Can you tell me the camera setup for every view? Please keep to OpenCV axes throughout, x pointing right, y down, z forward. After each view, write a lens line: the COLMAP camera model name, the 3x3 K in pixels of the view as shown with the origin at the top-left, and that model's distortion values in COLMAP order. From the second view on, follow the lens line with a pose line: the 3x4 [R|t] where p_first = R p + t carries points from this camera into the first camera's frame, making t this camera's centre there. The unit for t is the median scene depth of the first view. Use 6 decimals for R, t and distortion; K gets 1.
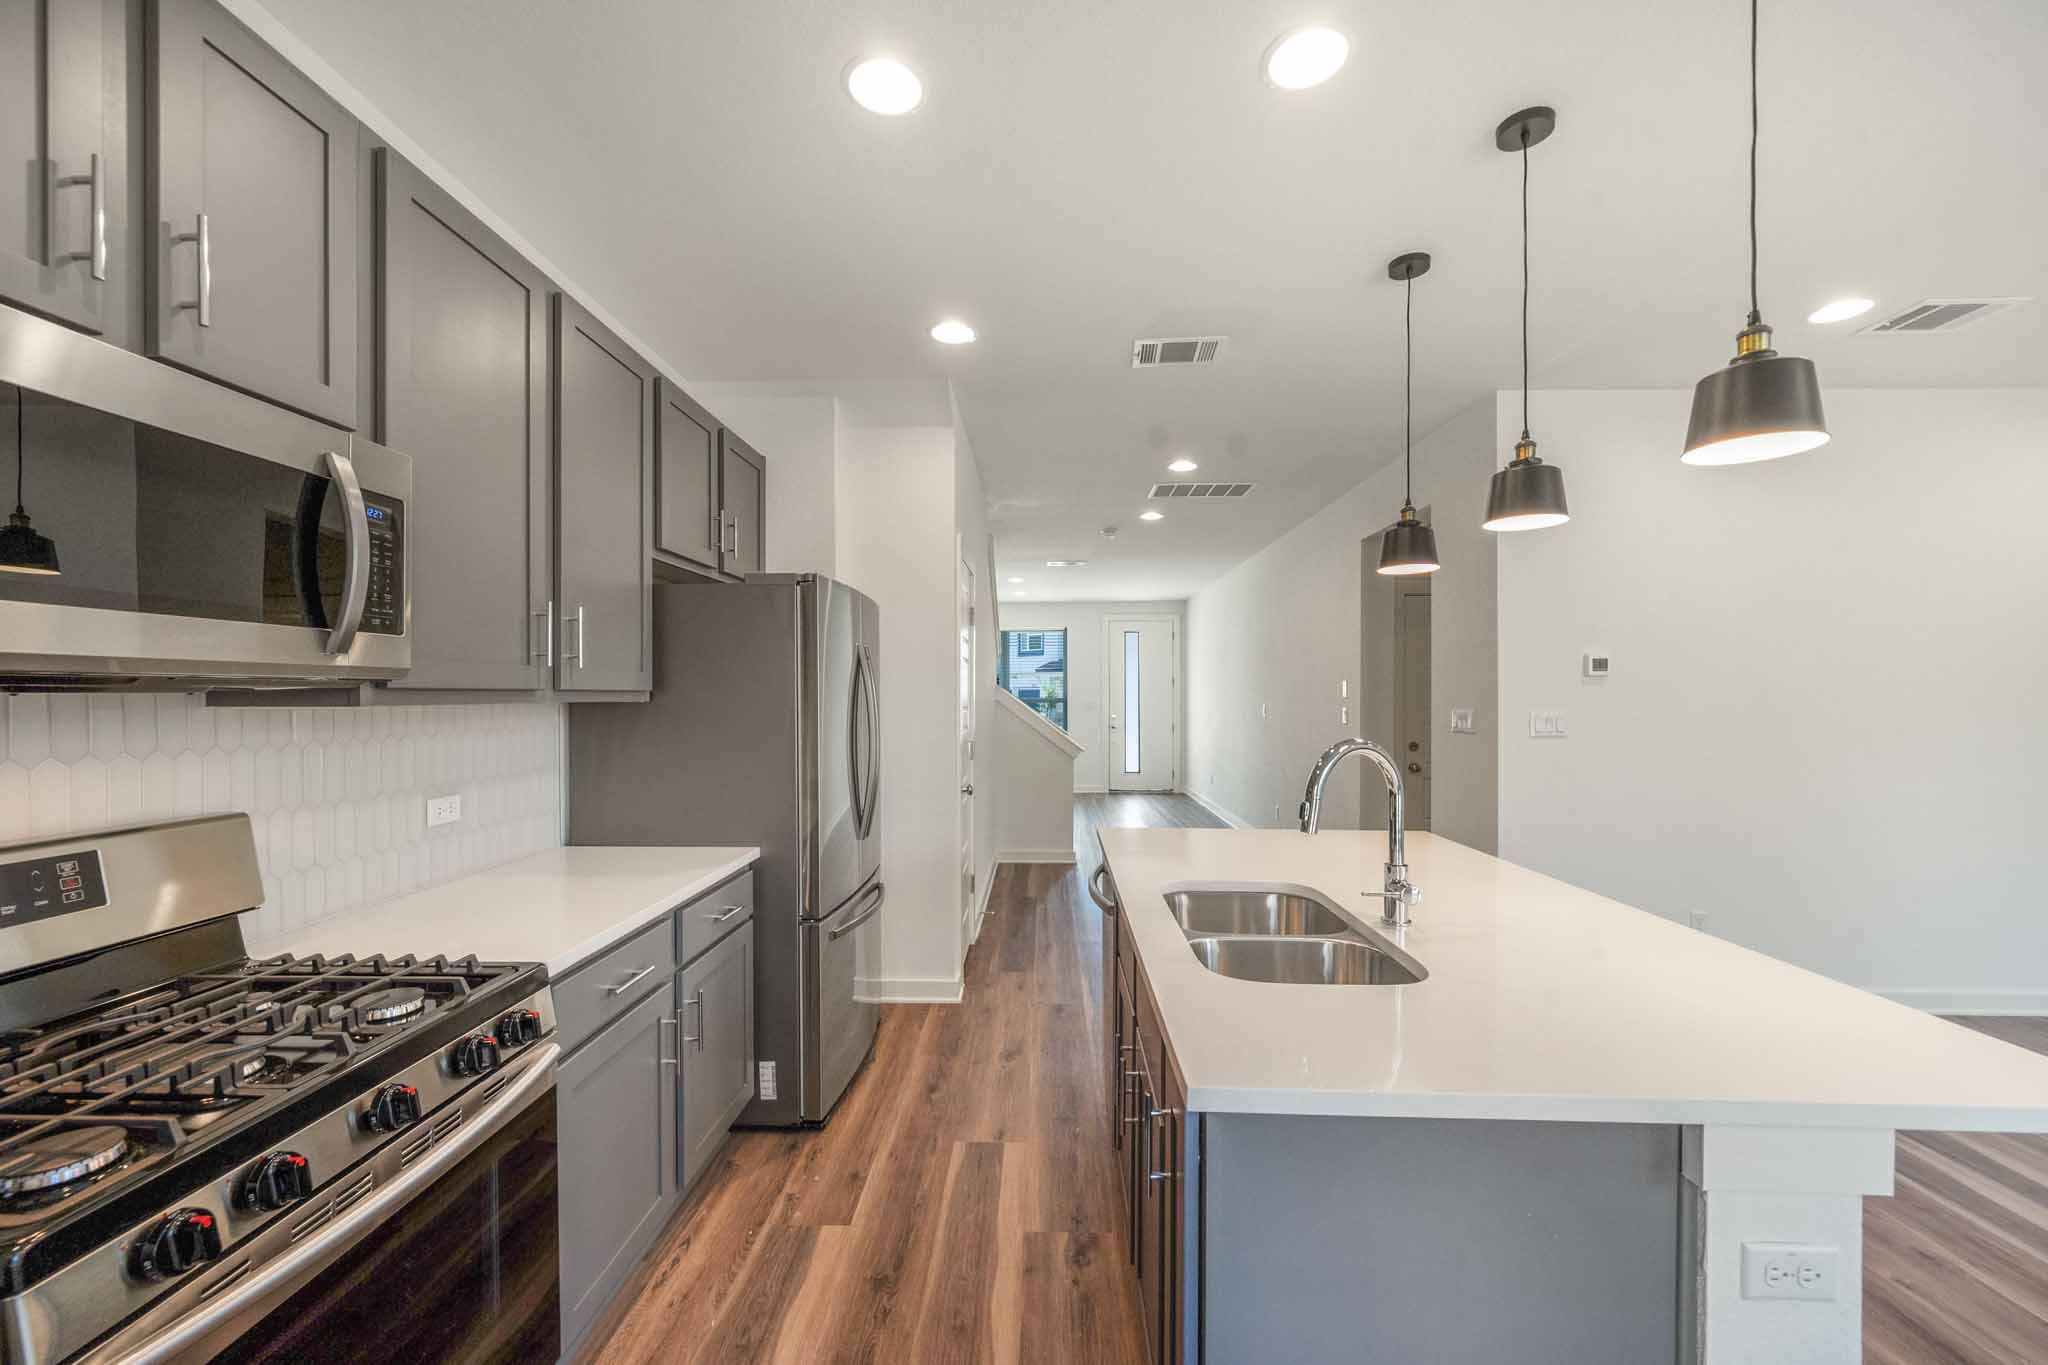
lens RADIAL K [[807.8, 0, 1028.1], [0, 807.8, 701.0], [0, 0, 1]] dist [-0.000763, -0.000158]
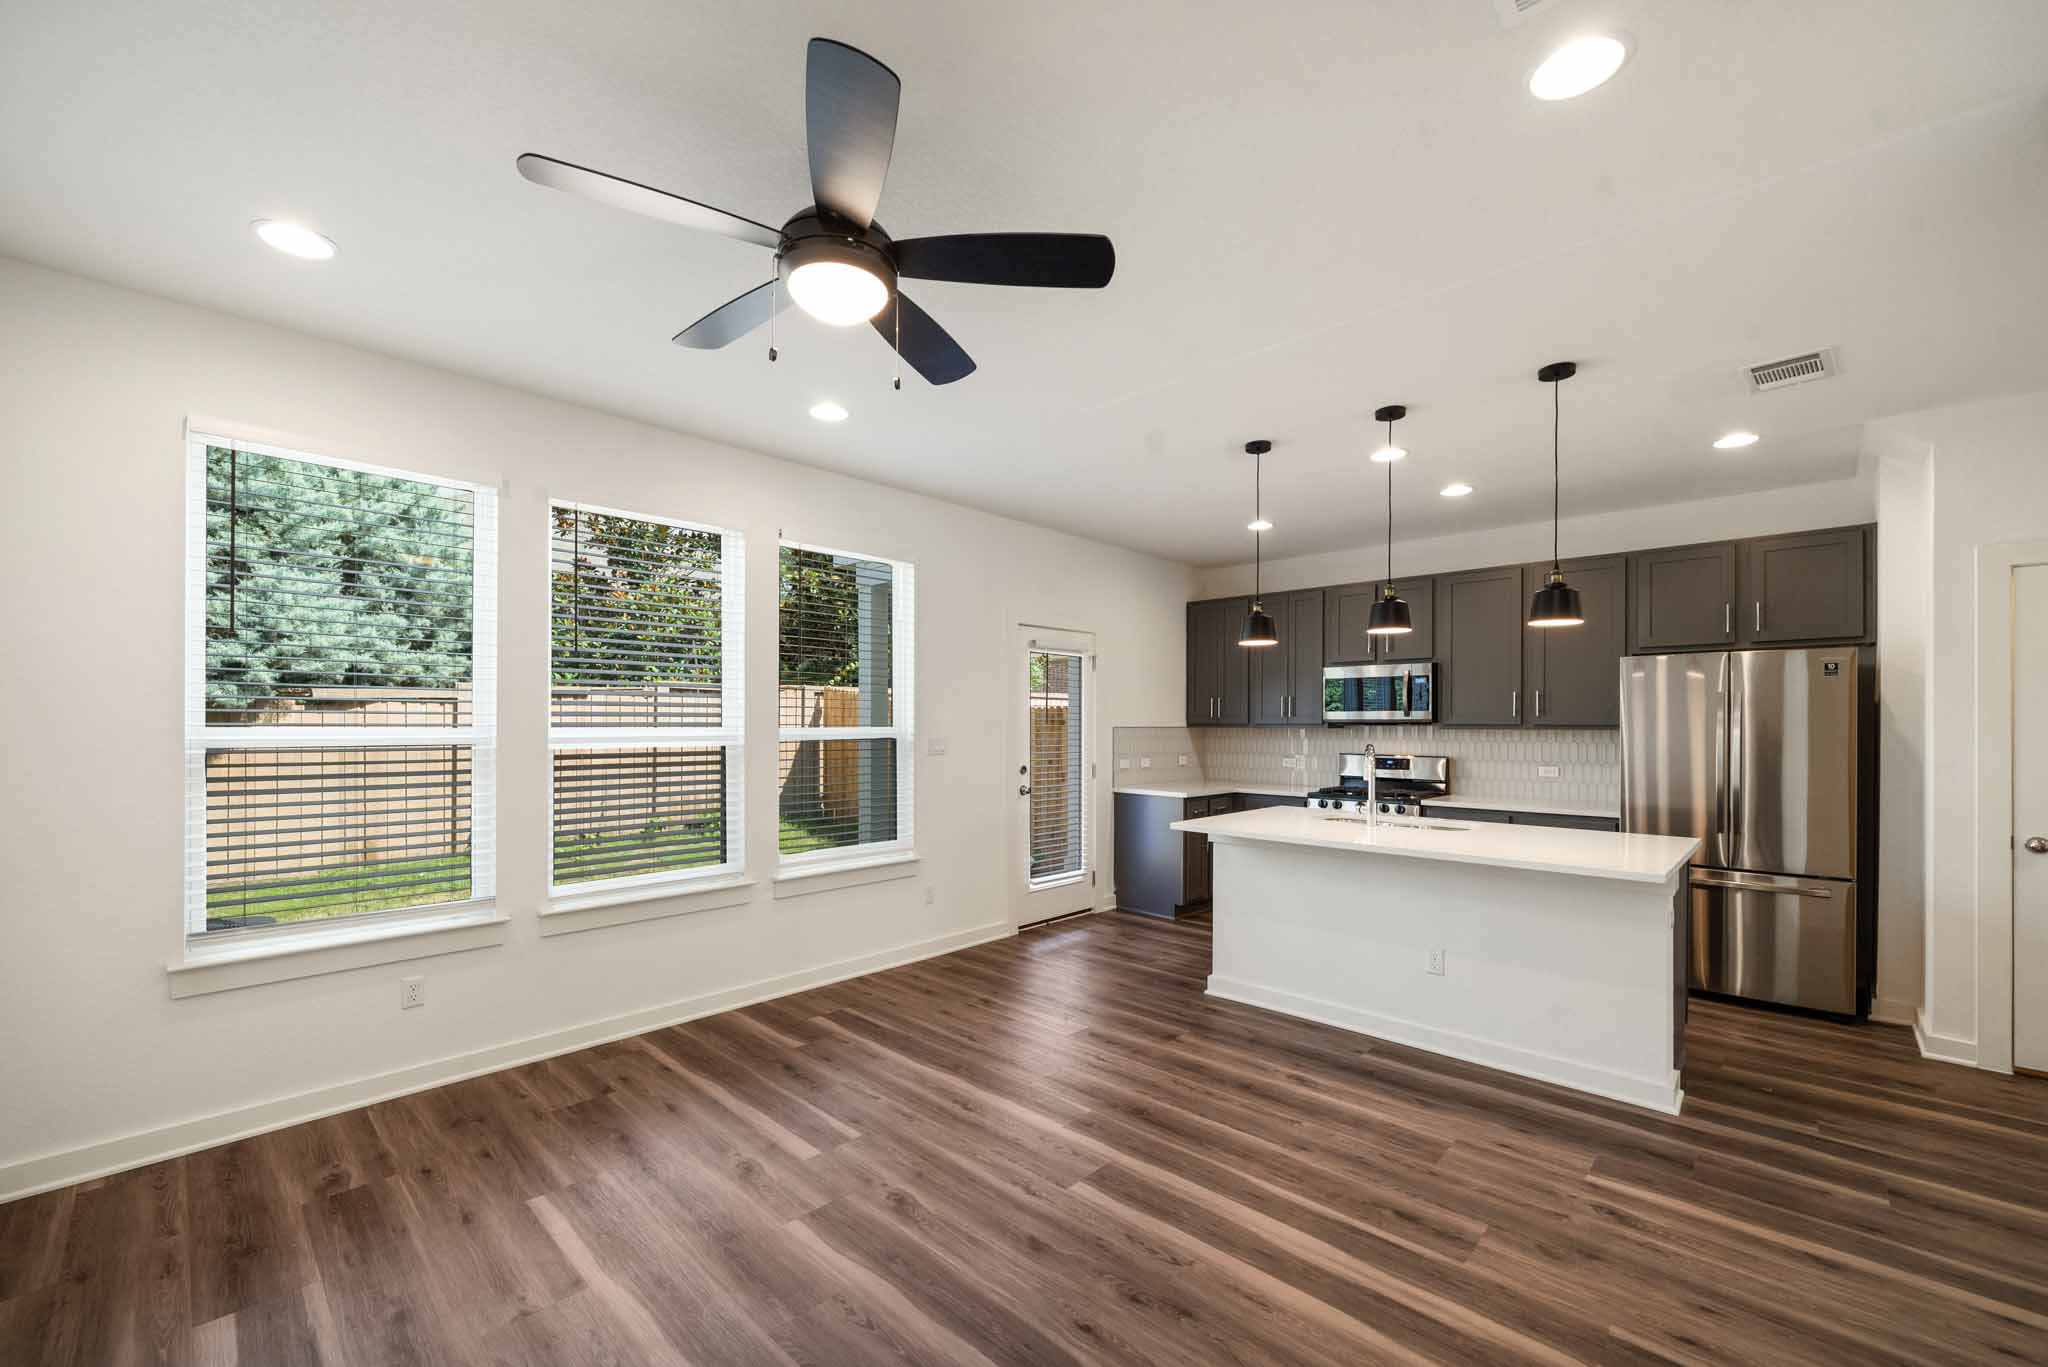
lens RADIAL K [[820.7, 0, 1012.3], [0, 820.7, 722.9], [0, 0, 1]] dist [-0.001278, -0.000071]
pose [[-0.676954, -0.002835, -0.736020, 2.902106], [-0.009047, 0.999949, 0.004468, -0.018823], [0.735970, 0.009683, -0.676945, 1.846804]]
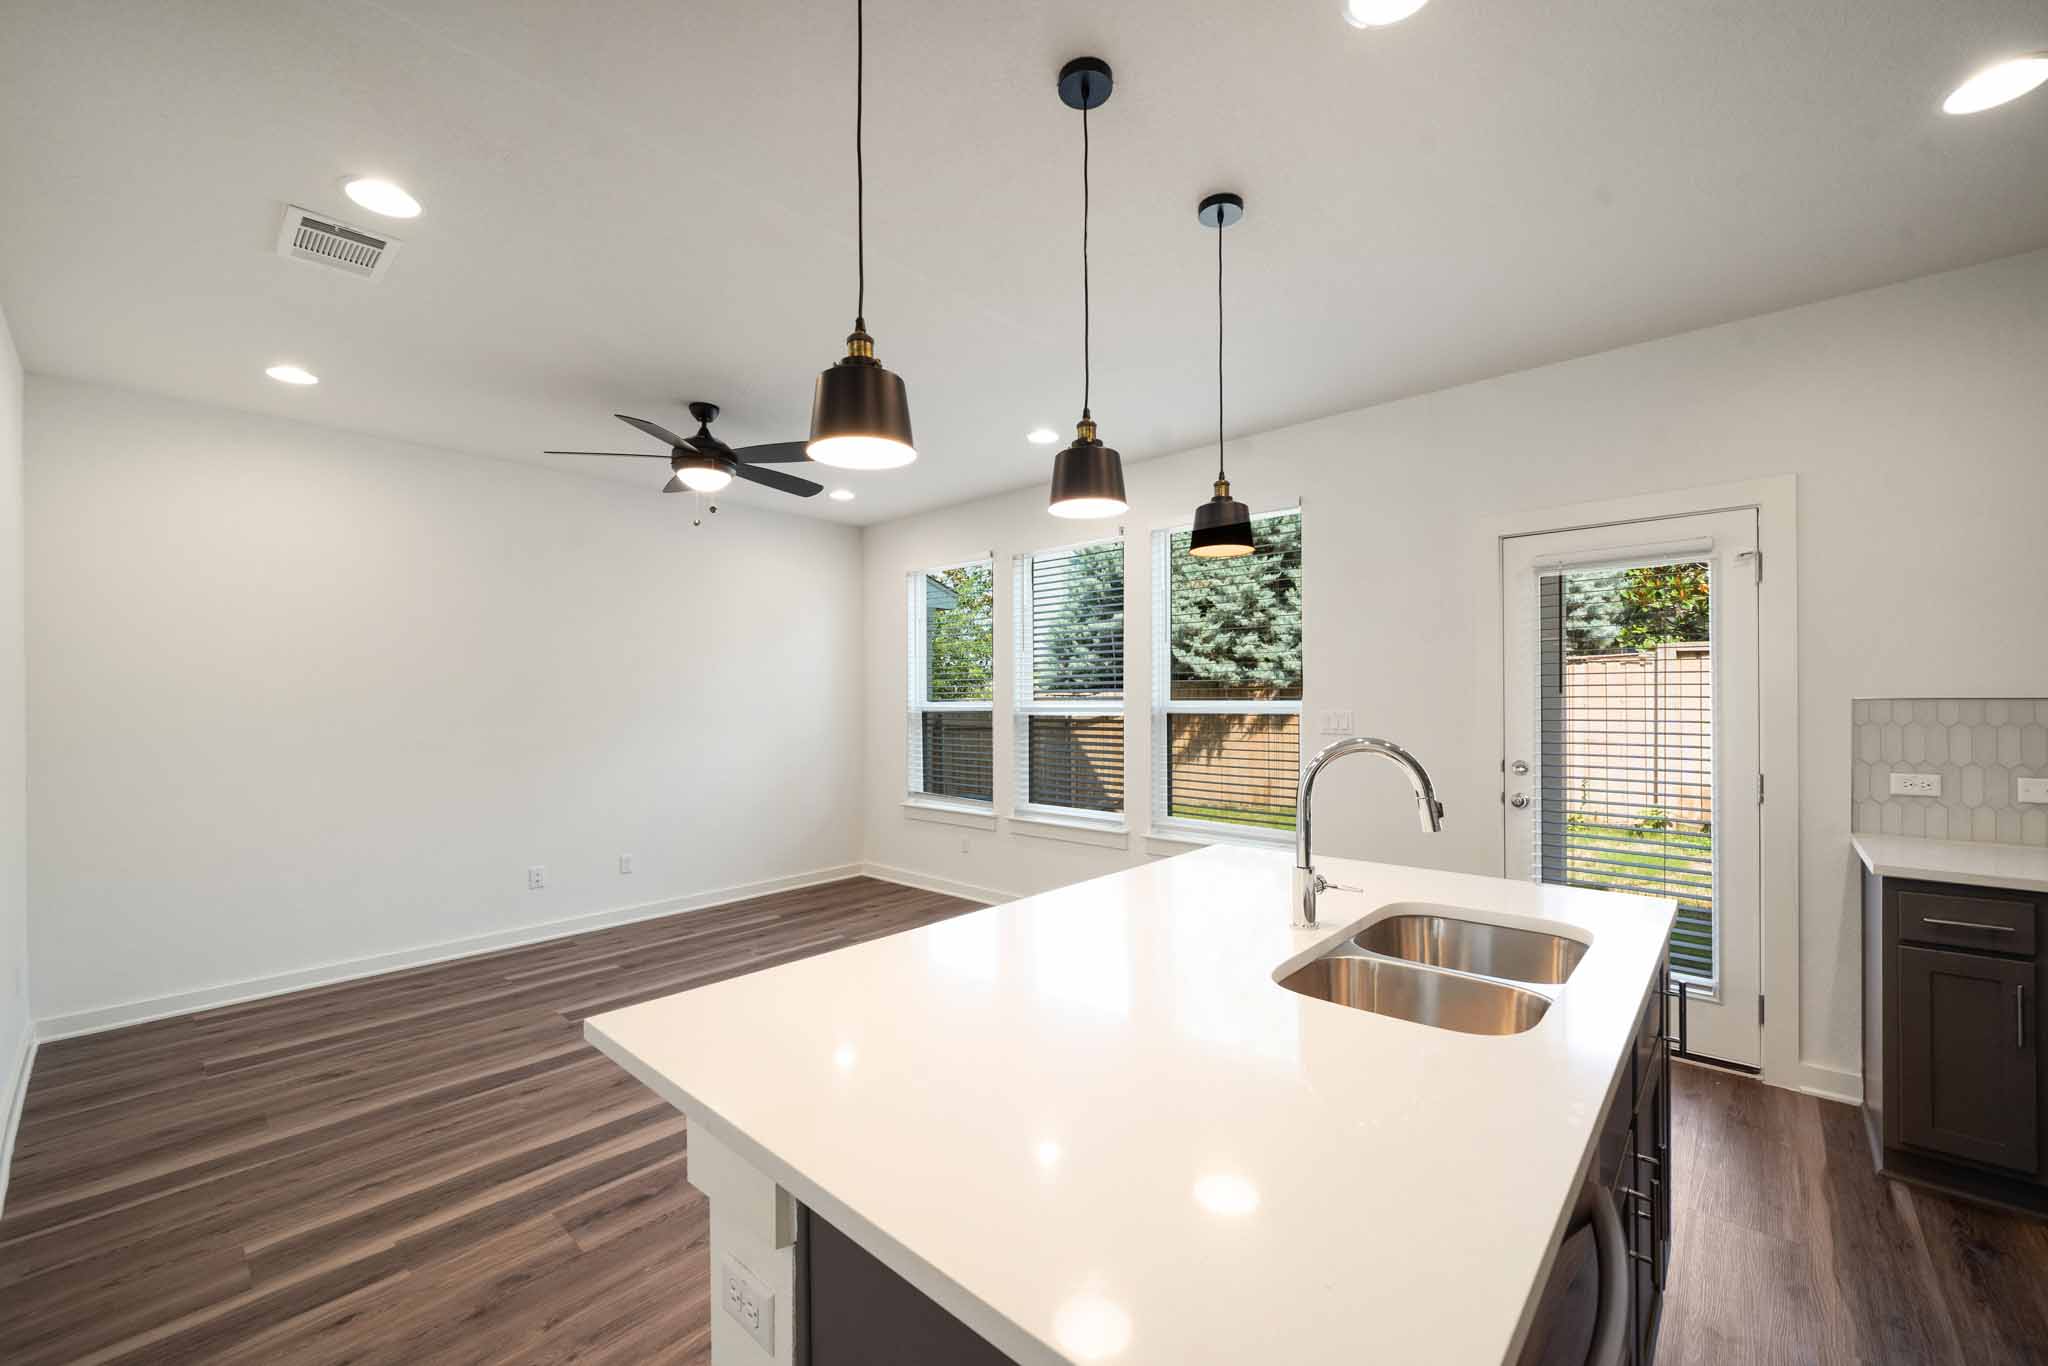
lens RADIAL K [[807.8, 0, 1028.1], [0, 807.8, 701.5], [0, 0, 1]] dist [-0.000763, -0.000158]
pose [[-0.761456, 0.001028, 0.648215, 0.074889], [0.009497, 0.999909, 0.009570, -0.013429], [-0.648147, 0.013444, -0.761397, 1.993078]]
